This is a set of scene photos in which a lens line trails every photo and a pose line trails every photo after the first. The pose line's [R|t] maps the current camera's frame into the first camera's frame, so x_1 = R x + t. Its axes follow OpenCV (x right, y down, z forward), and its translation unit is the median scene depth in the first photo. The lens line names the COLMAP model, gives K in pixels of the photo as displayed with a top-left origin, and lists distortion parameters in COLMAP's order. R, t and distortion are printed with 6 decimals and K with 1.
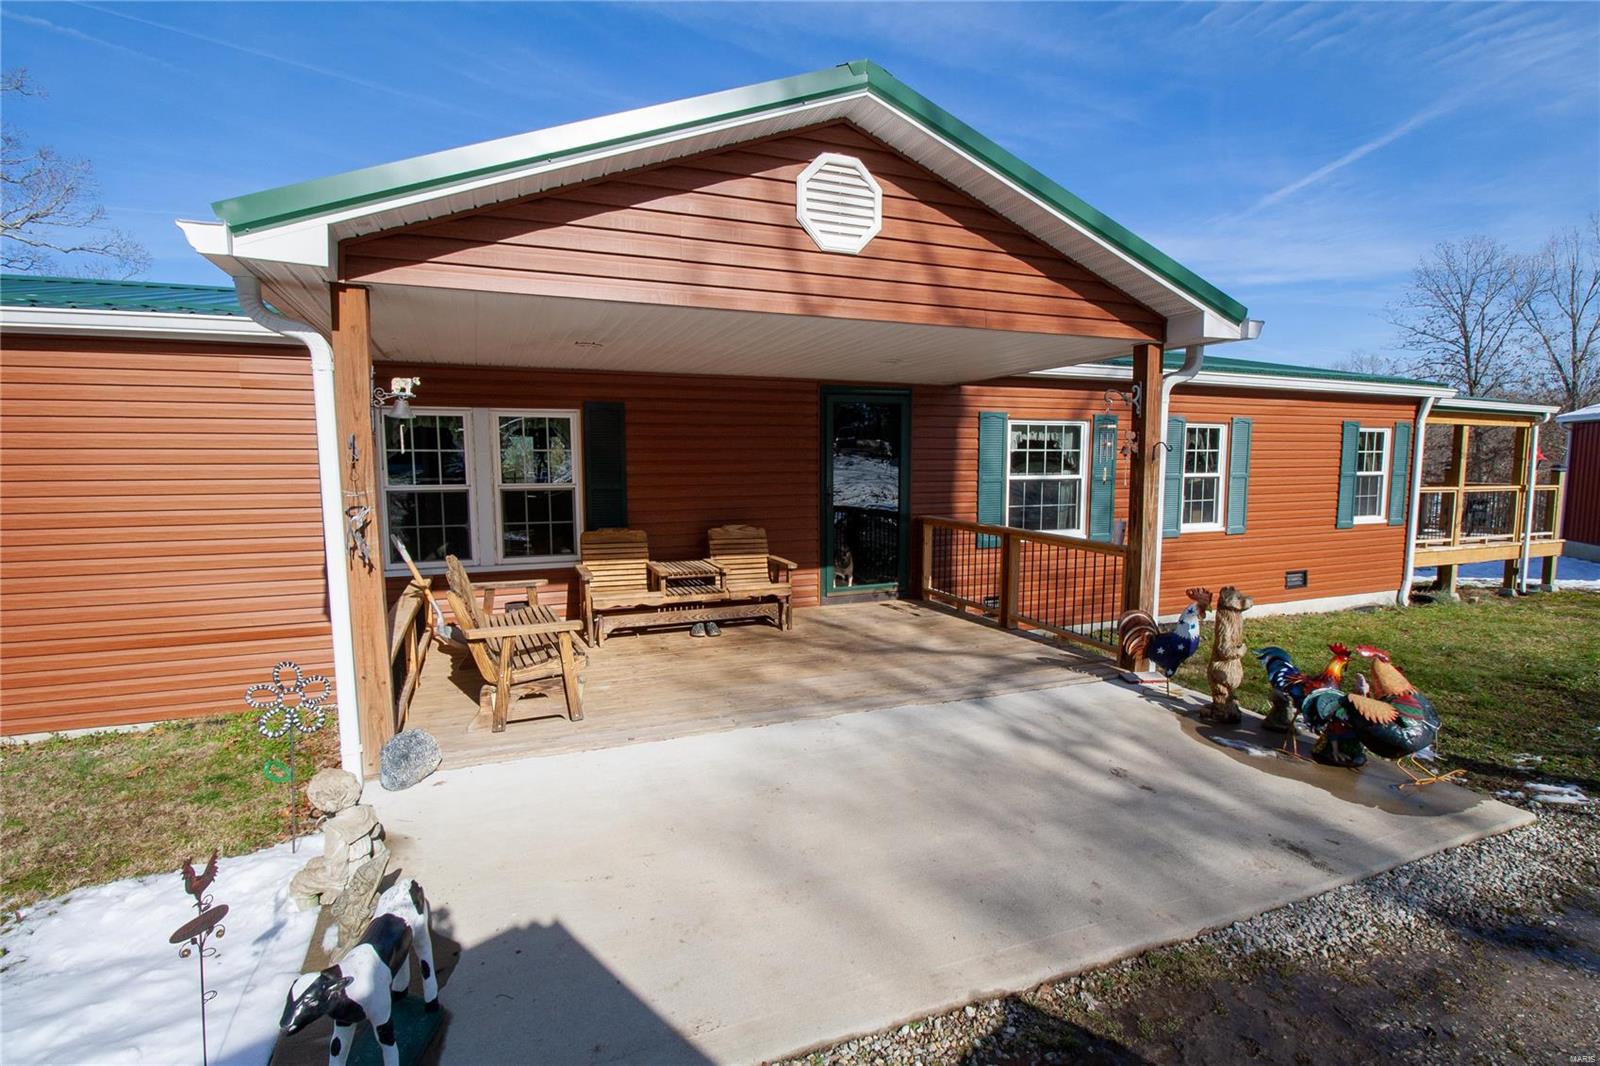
lens RADIAL K [[758.1, 0, 800.0], [0, 758.1, 533.0], [0, 0, 1]] dist [0.001059, -0.011389]
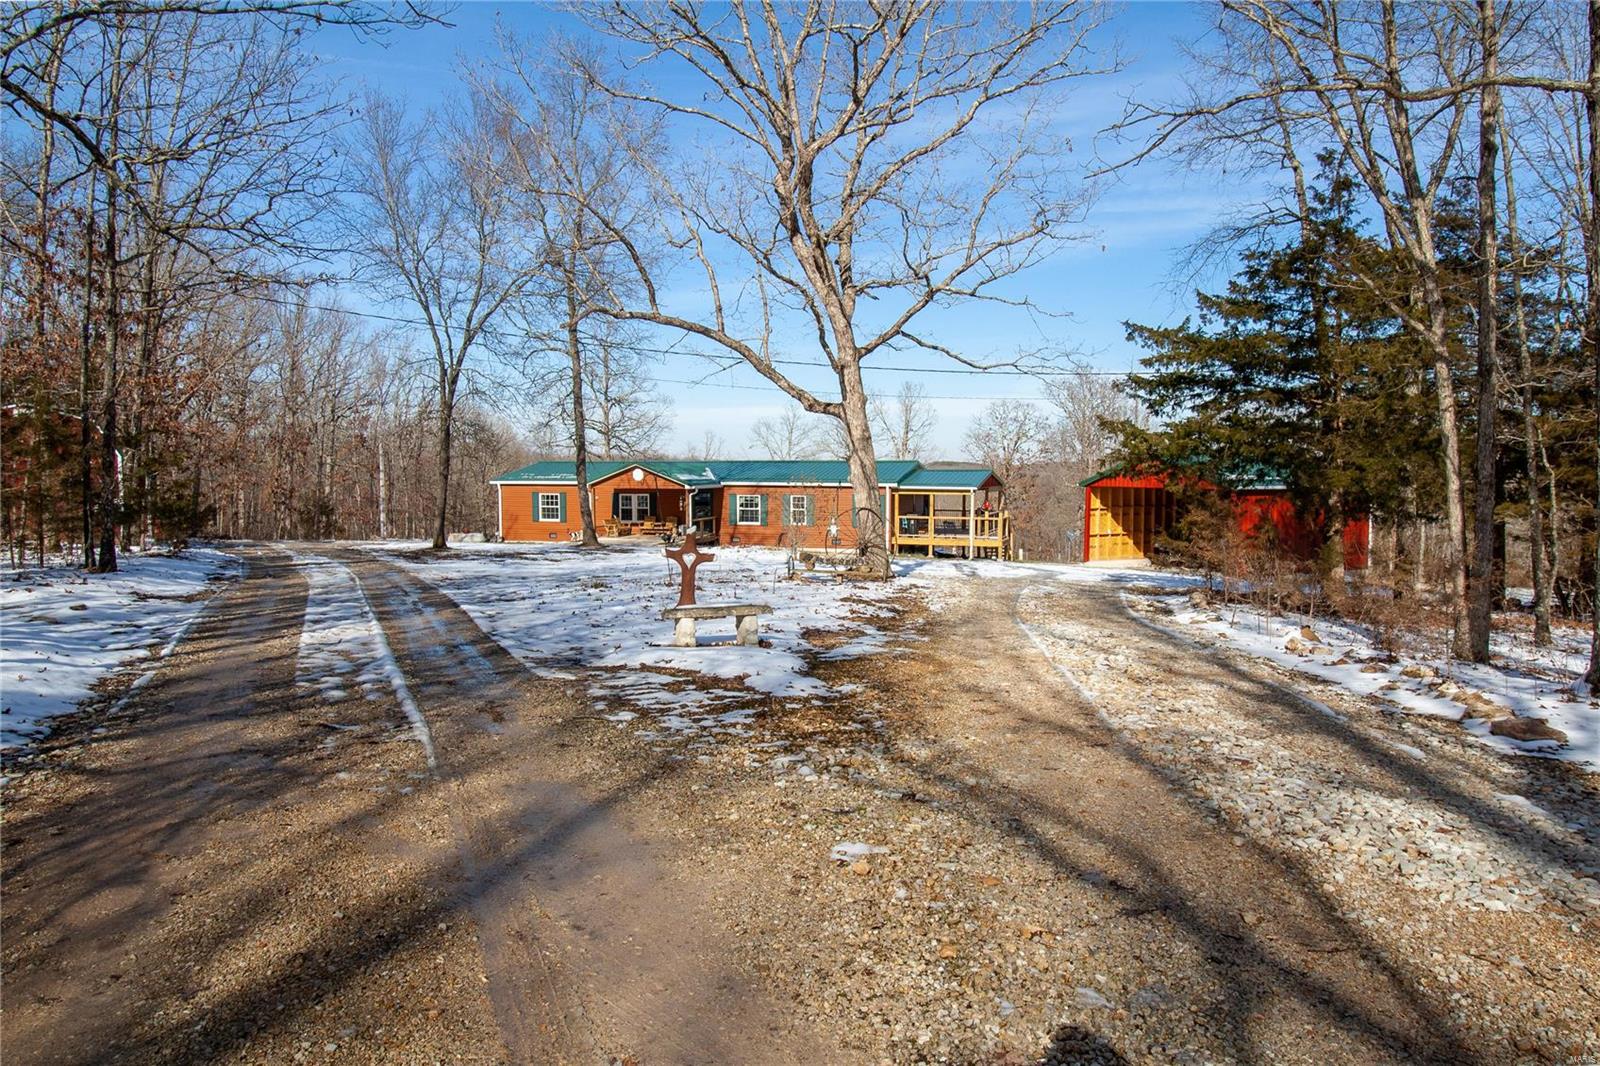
lens RADIAL K [[1083.1, 0, 800.0], [0, 1083.1, 533.0], [0, 0, 1]] dist [0.000138, -0.000023]
pose [[0.743974, 0.045412, -0.666663, 4.325871], [-0.062408, 0.998049, -0.001660, 0.046364], [0.665288, 0.042840, 0.745357, -3.081124]]
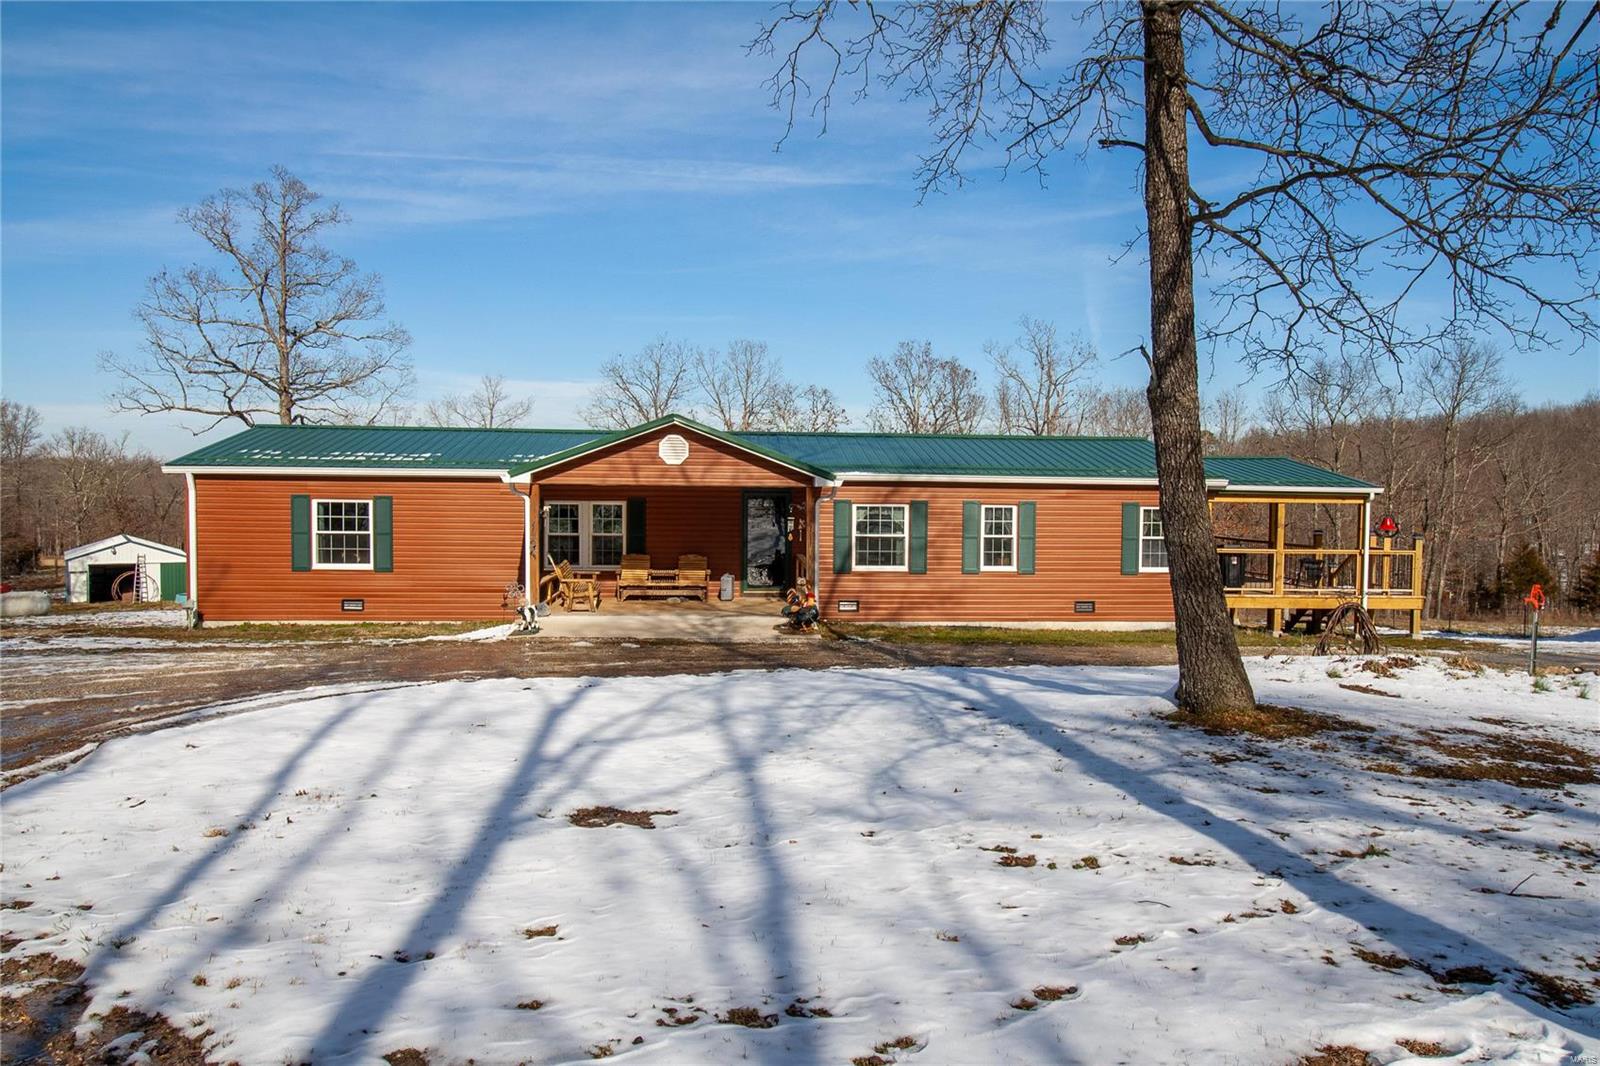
lens RADIAL K [[1239.2, 0, 847.5], [0, 1239.2, 502.0], [0, 0, 1]] dist [0.000246, -0.000253]
pose [[0.952817, 0.014534, -0.303199, 1.116226], [-0.041070, 0.995841, -0.081329, 0.086931], [0.300756, 0.089944, 0.949450, -1.772130]]
